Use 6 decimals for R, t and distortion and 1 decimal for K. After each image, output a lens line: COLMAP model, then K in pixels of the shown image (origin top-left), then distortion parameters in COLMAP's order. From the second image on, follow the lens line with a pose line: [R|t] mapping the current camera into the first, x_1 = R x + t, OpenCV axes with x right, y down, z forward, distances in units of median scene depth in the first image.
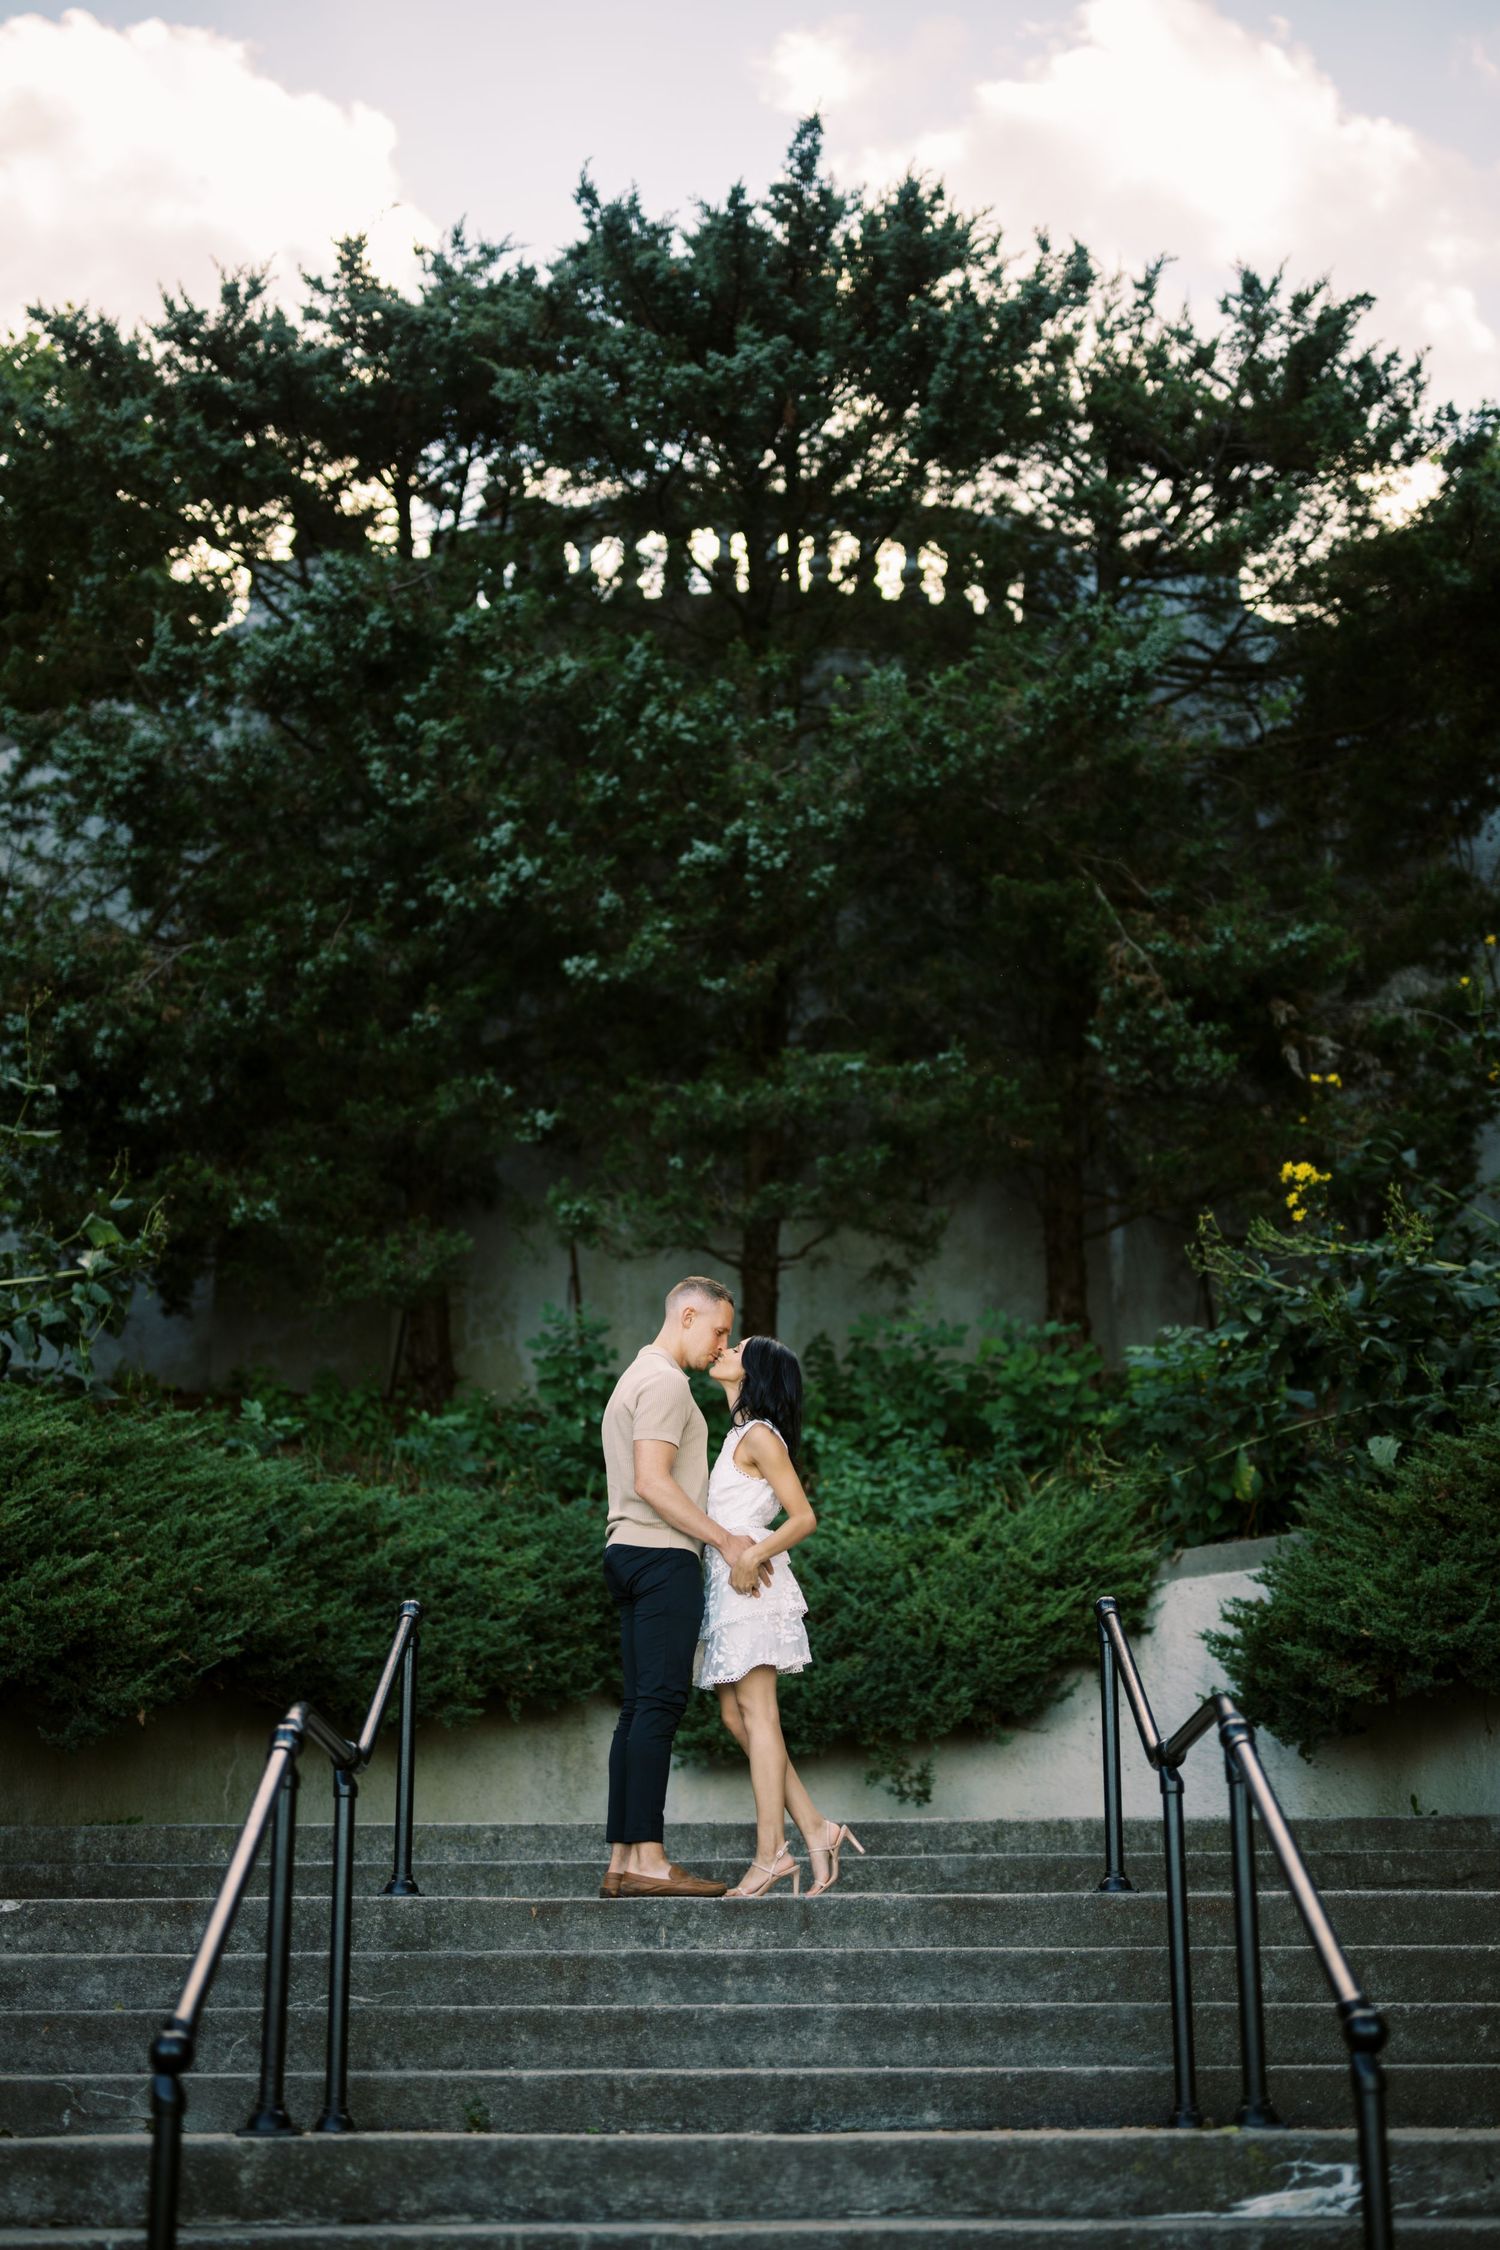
lens RADIAL K [[3254.1, 0, 755.0], [0, 3254.1, 1113.5], [0, 0, 1]] dist [-0.042204, 0.297972]
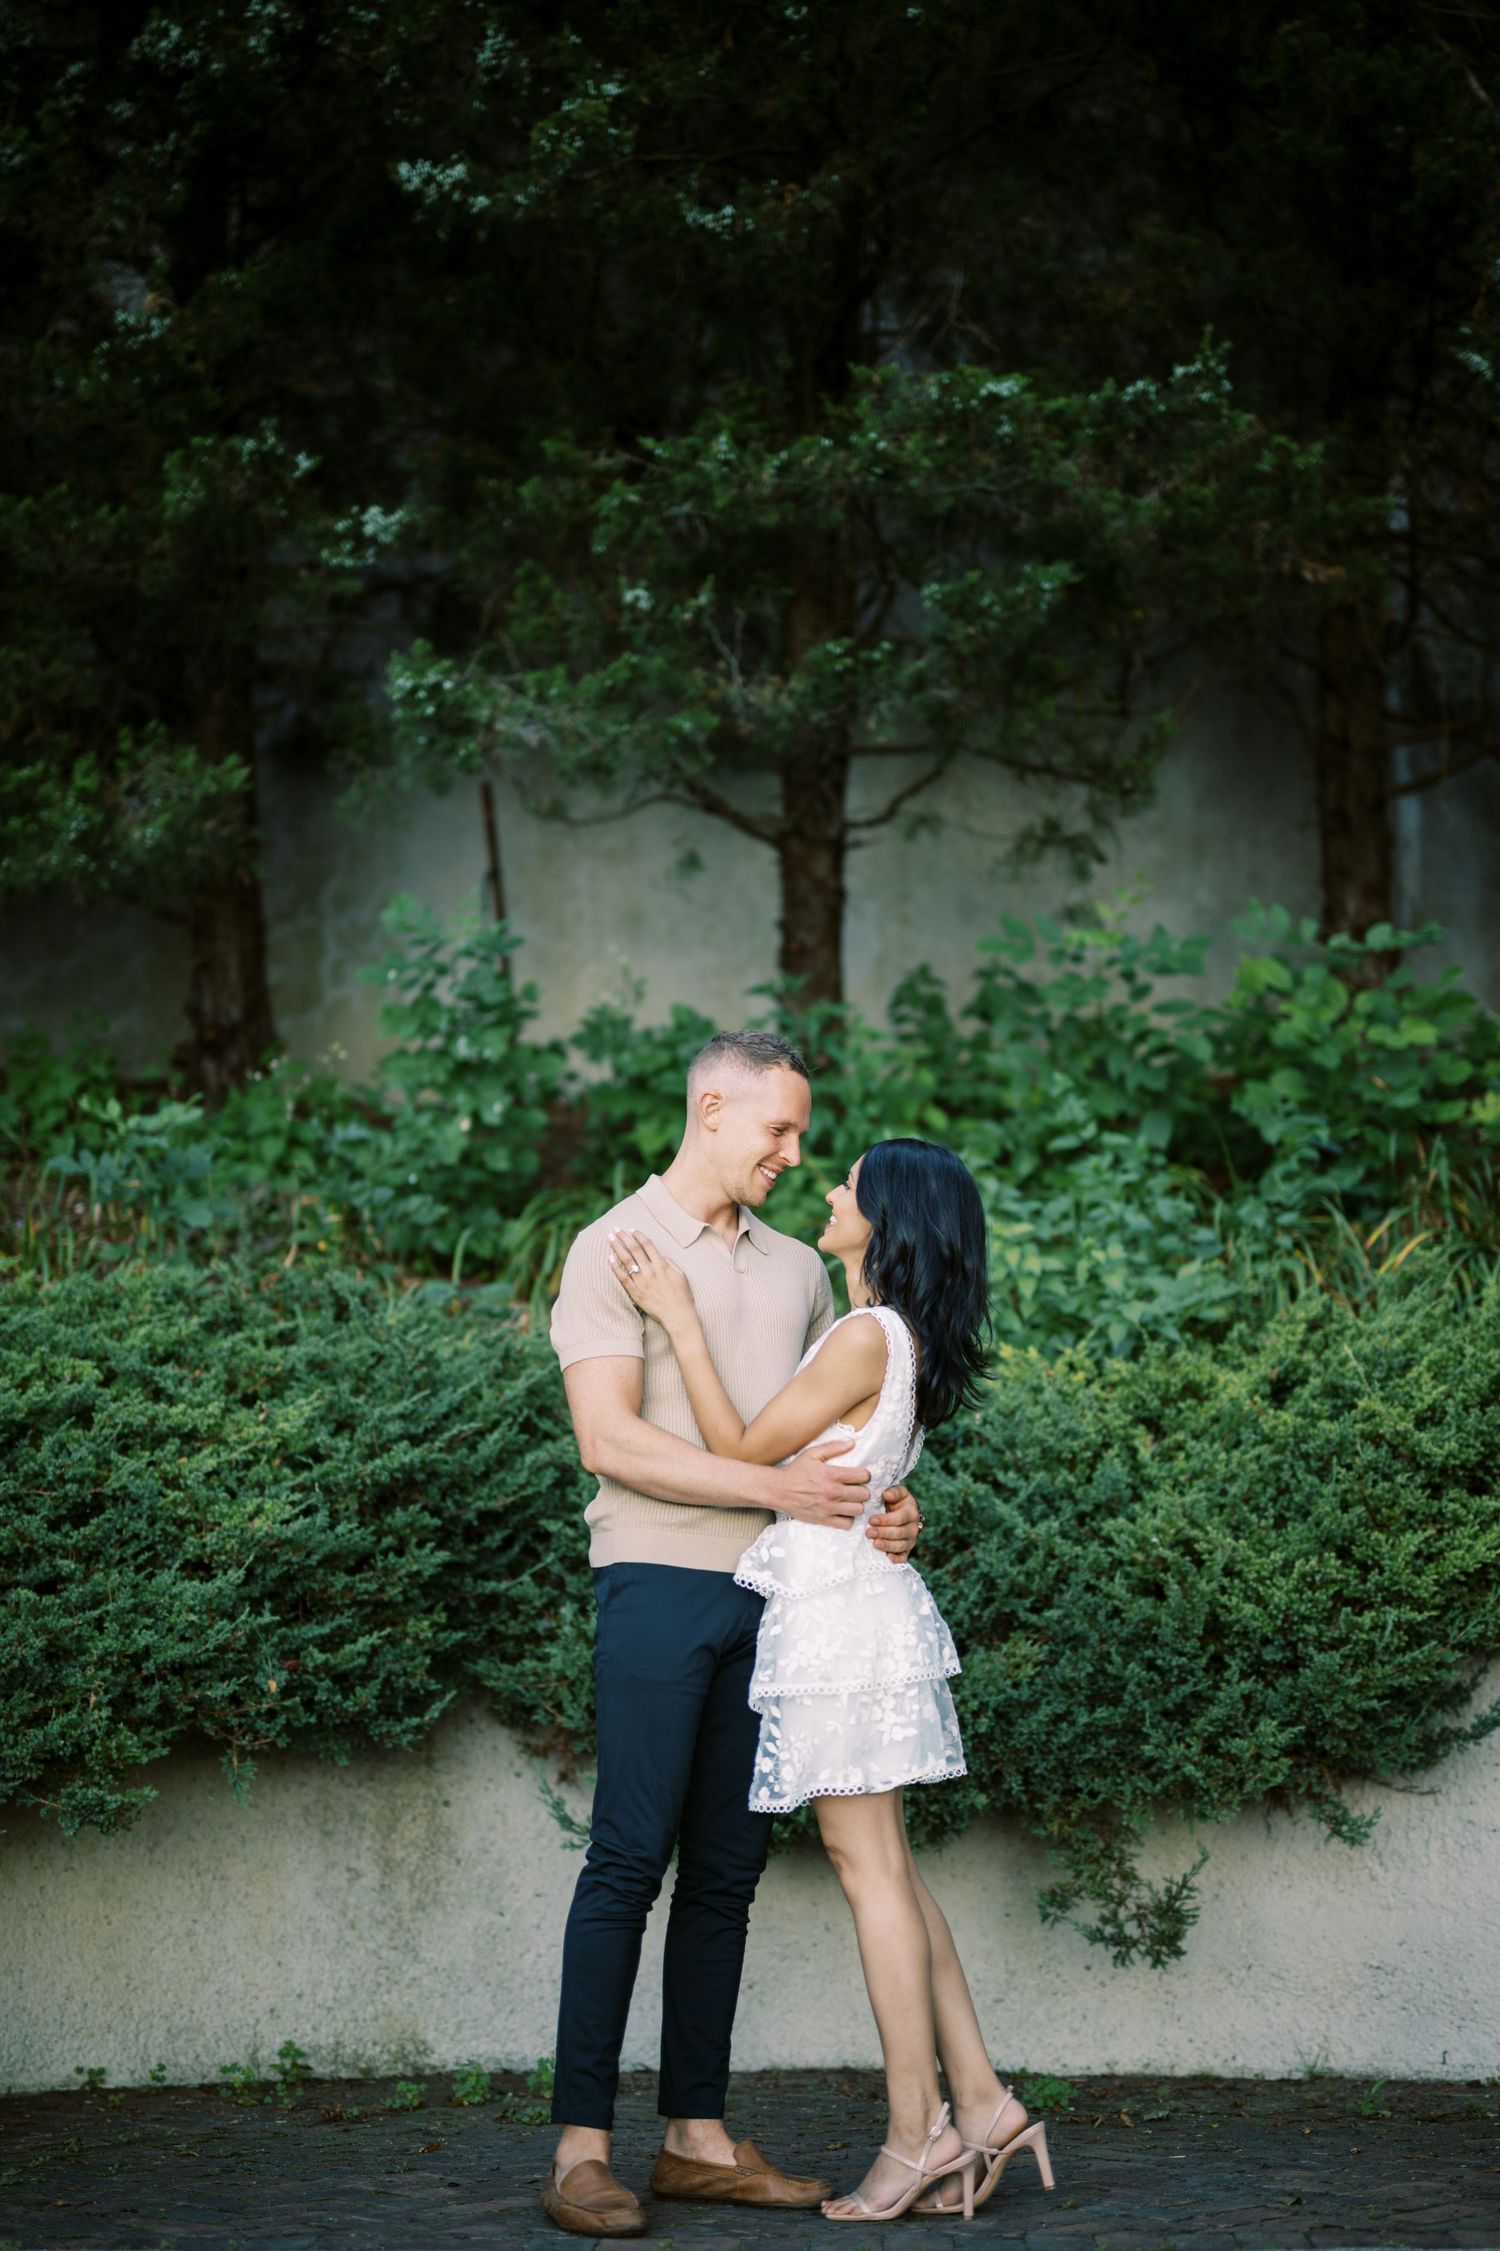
lens RADIAL K [[3255.5, 0, 755.0], [0, 3255.5, 1114.0], [0, 0, 1]] dist [-0.042204, 0.297972]
pose [[0.999773, -0.002125, -0.021194, 0.003743], [0.004032, 0.995902, 0.090345, 0.047248], [0.020916, -0.090410, 0.995685, 0.488846]]
